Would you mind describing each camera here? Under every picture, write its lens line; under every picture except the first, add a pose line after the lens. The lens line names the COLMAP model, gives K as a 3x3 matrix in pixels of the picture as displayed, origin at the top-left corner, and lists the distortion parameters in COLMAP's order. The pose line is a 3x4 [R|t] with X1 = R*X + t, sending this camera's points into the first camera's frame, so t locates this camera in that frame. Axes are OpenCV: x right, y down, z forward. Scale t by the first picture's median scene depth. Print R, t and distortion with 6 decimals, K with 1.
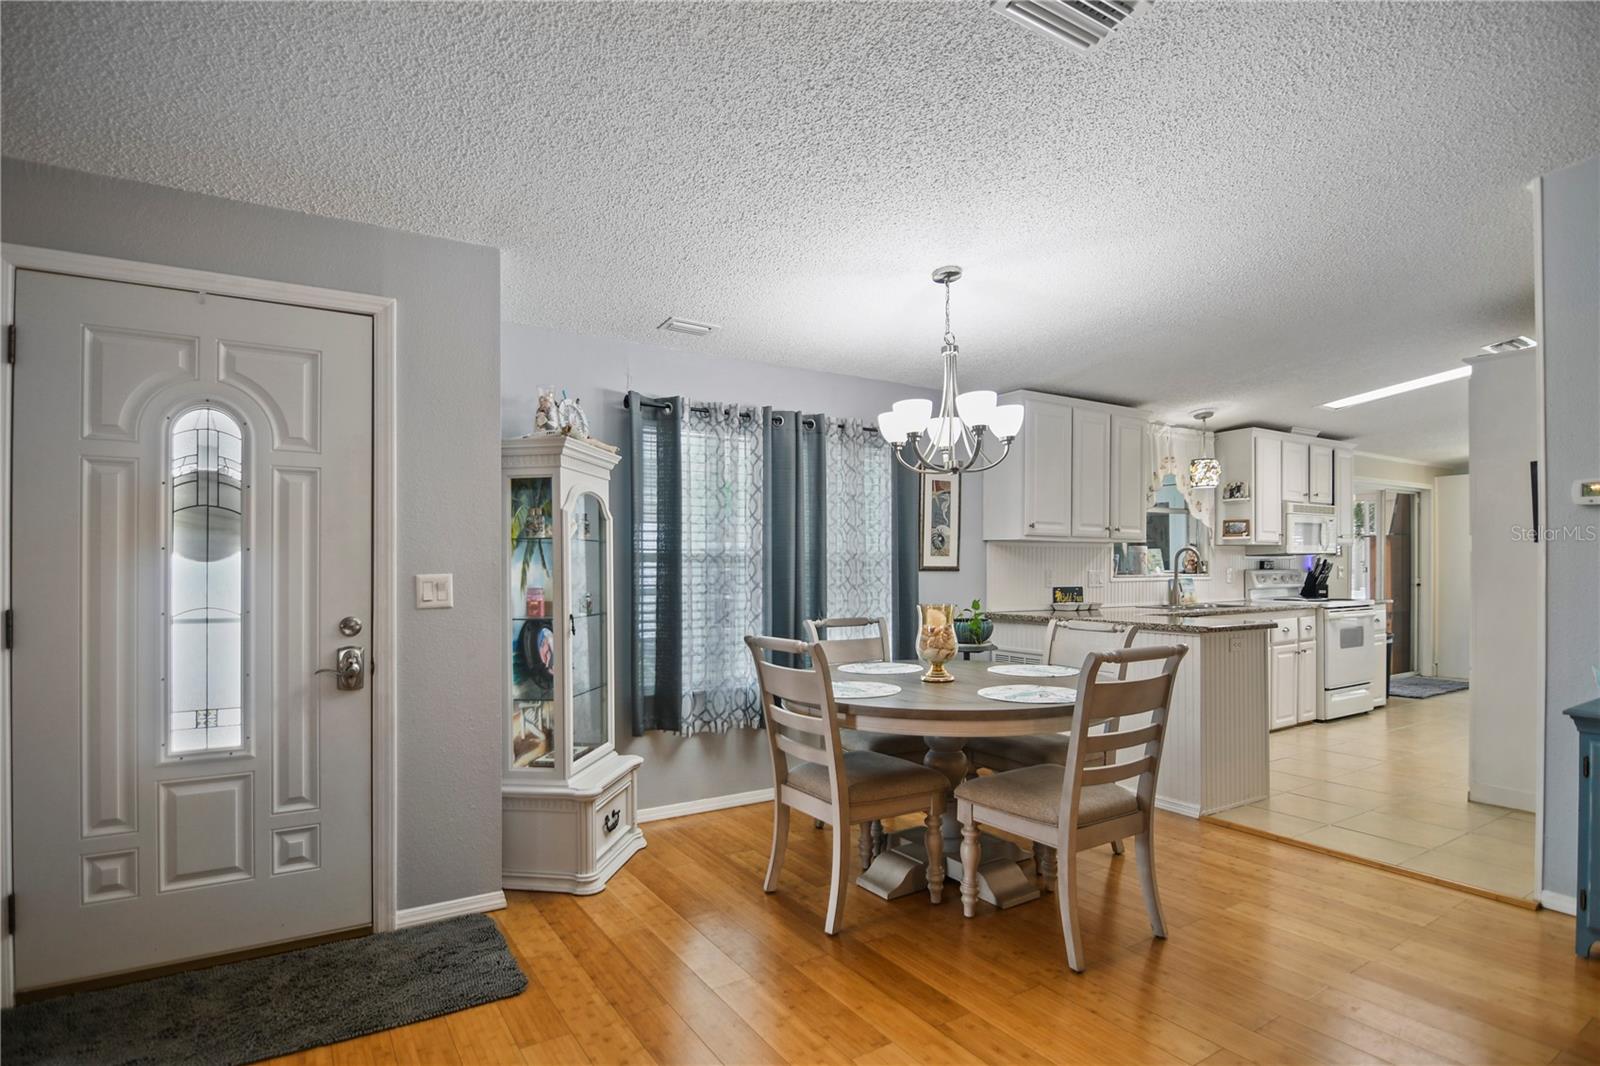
lens RADIAL K [[821.7, 0, 739.8], [0, 821.7, 560.9], [0, 0, 1]] dist [-0.018389, -0.000377]
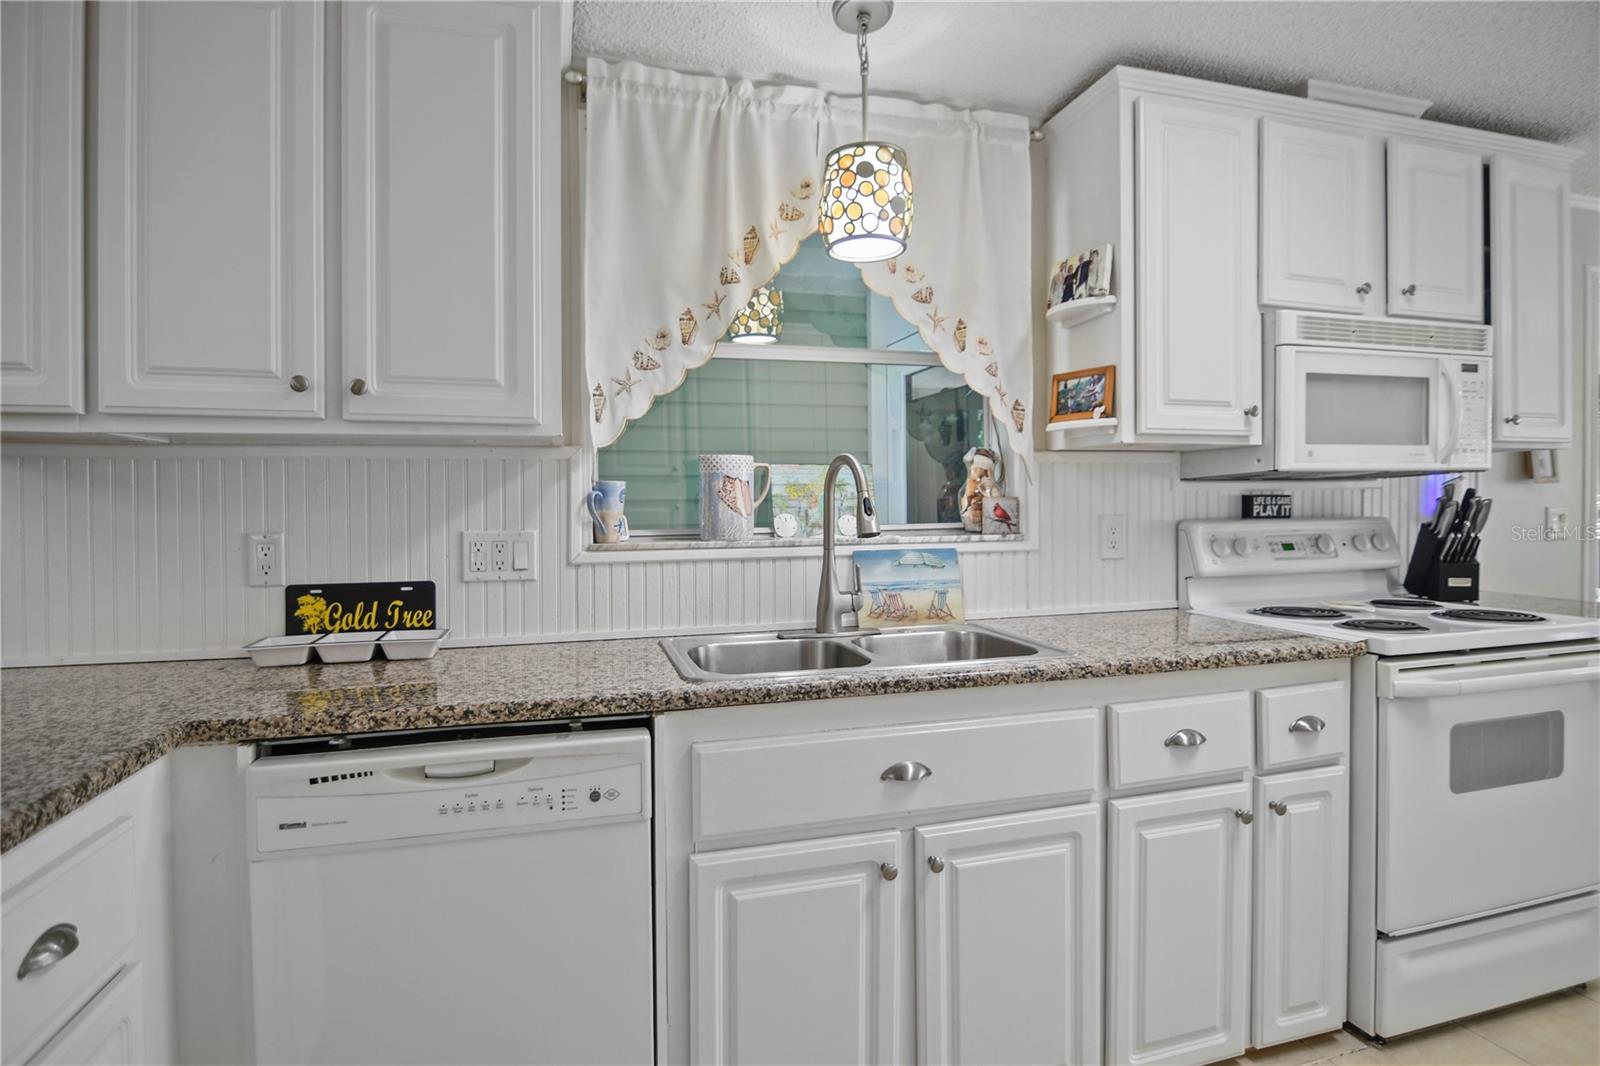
lens RADIAL K [[798.0, 0, 800.2], [0, 798.0, 512.1], [0, 0, 1]] dist [-0.019637, -0.001110]
pose [[0.967994, -0.006664, -0.250885, 0.575844], [0.009830, 0.999887, 0.011365, 0.001705], [0.250781, -0.013468, 0.967950, 0.661846]]
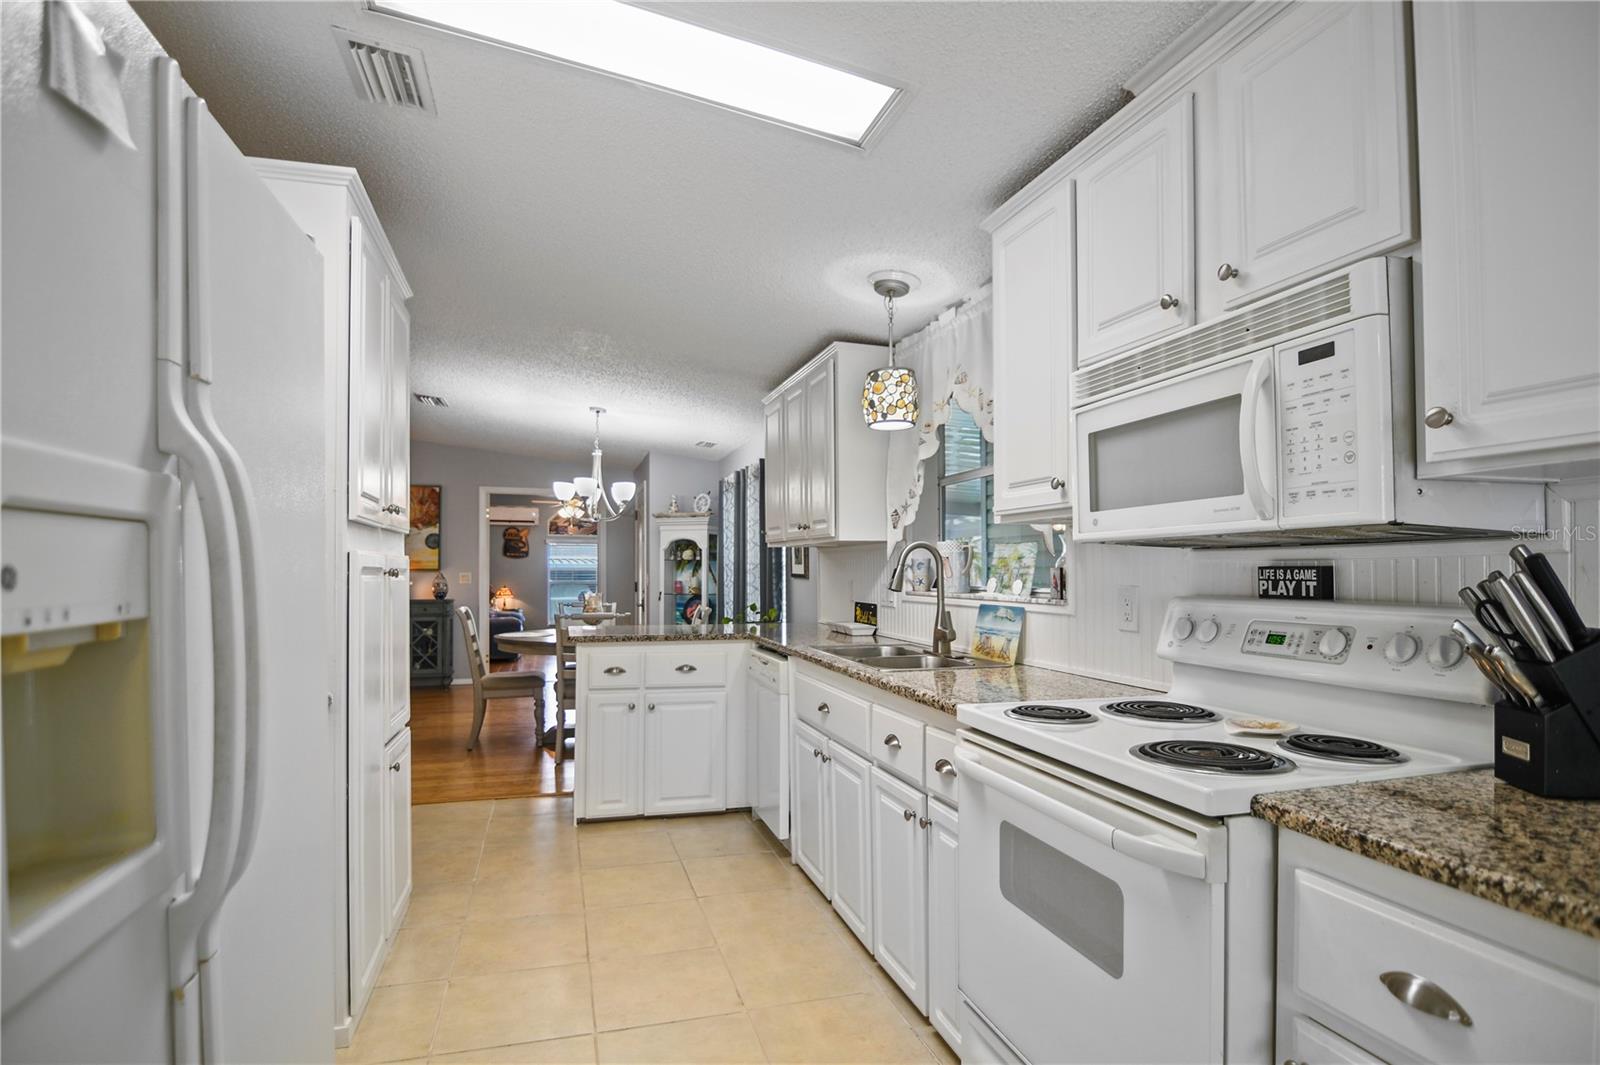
lens RADIAL K [[781.1, 0, 804.6], [0, 781.1, 561.6], [0, 0, 1]] dist [-0.016475, -0.001042]
pose [[-0.213515, -0.009763, -0.976891, 0.985638], [0.002967, 0.999939, -0.010642, 0.000817], [0.976935, -0.005171, -0.213473, 0.974938]]
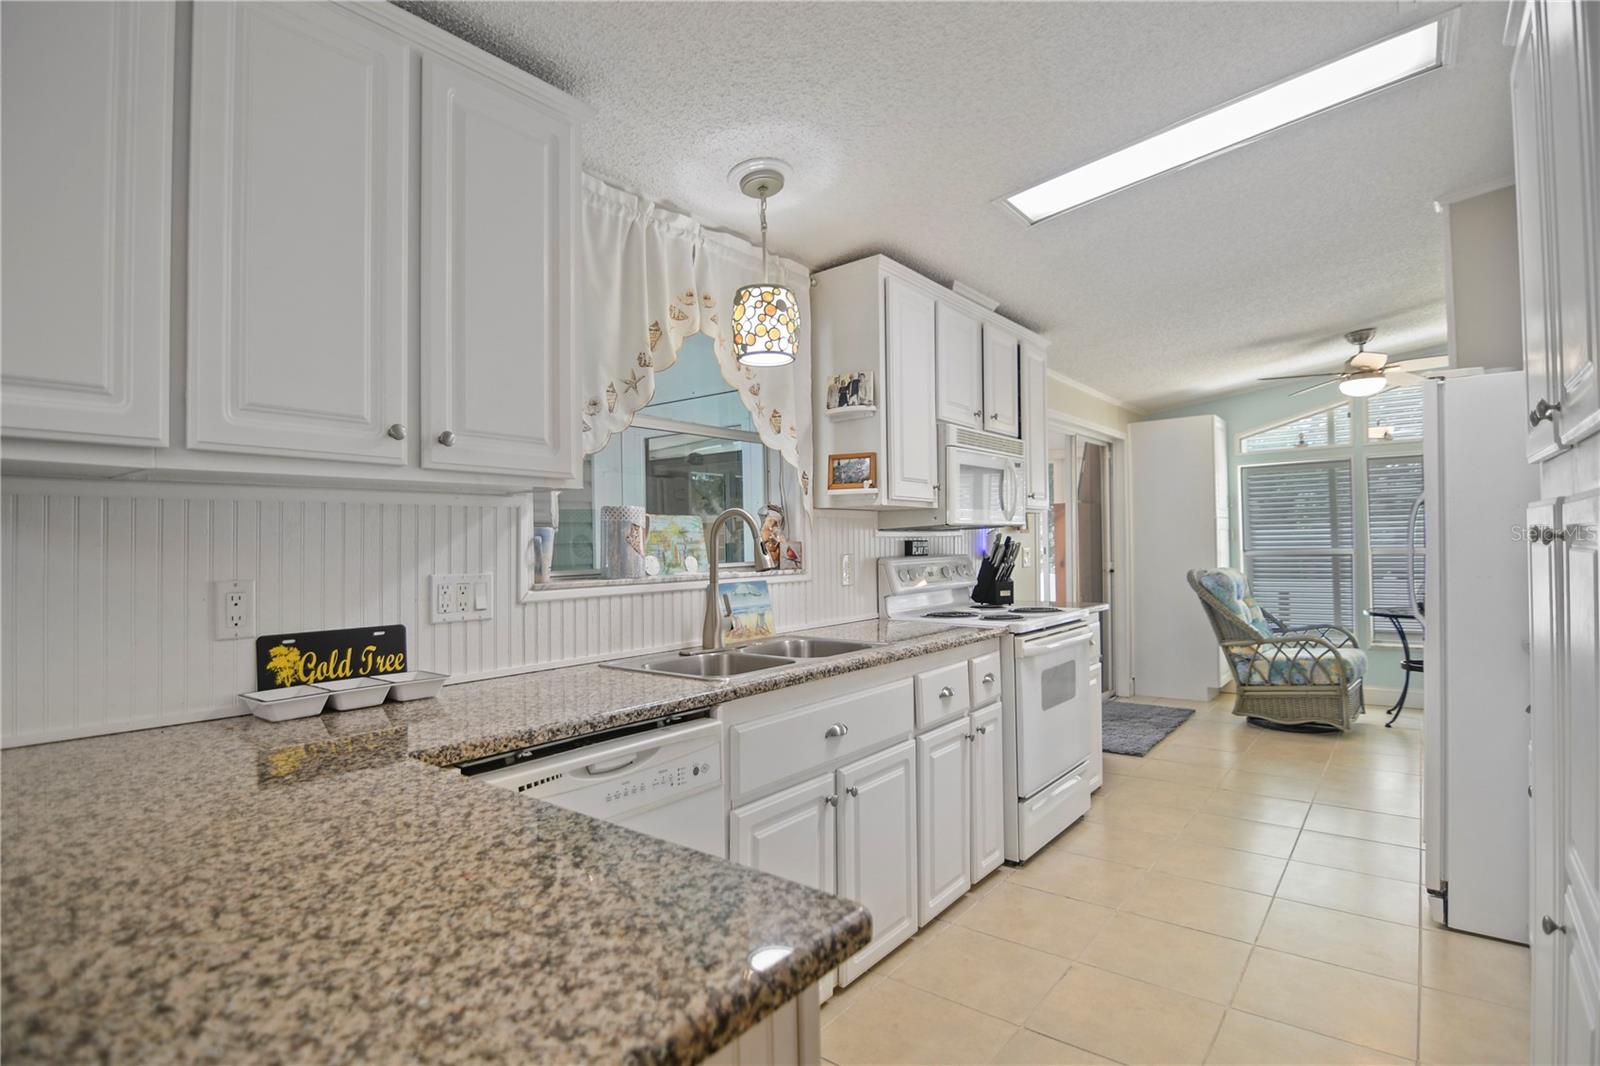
lens RADIAL K [[804.4, 0, 781.0], [0, 804.4, 536.6], [0, 0, 1]] dist [-0.021169, -0.001707]
pose [[0.931349, -0.010518, 0.363977, 0.400015], [0.014876, 0.999847, -0.009172, 0.001158], [-0.363824, 0.013957, 0.931363, 0.583027]]
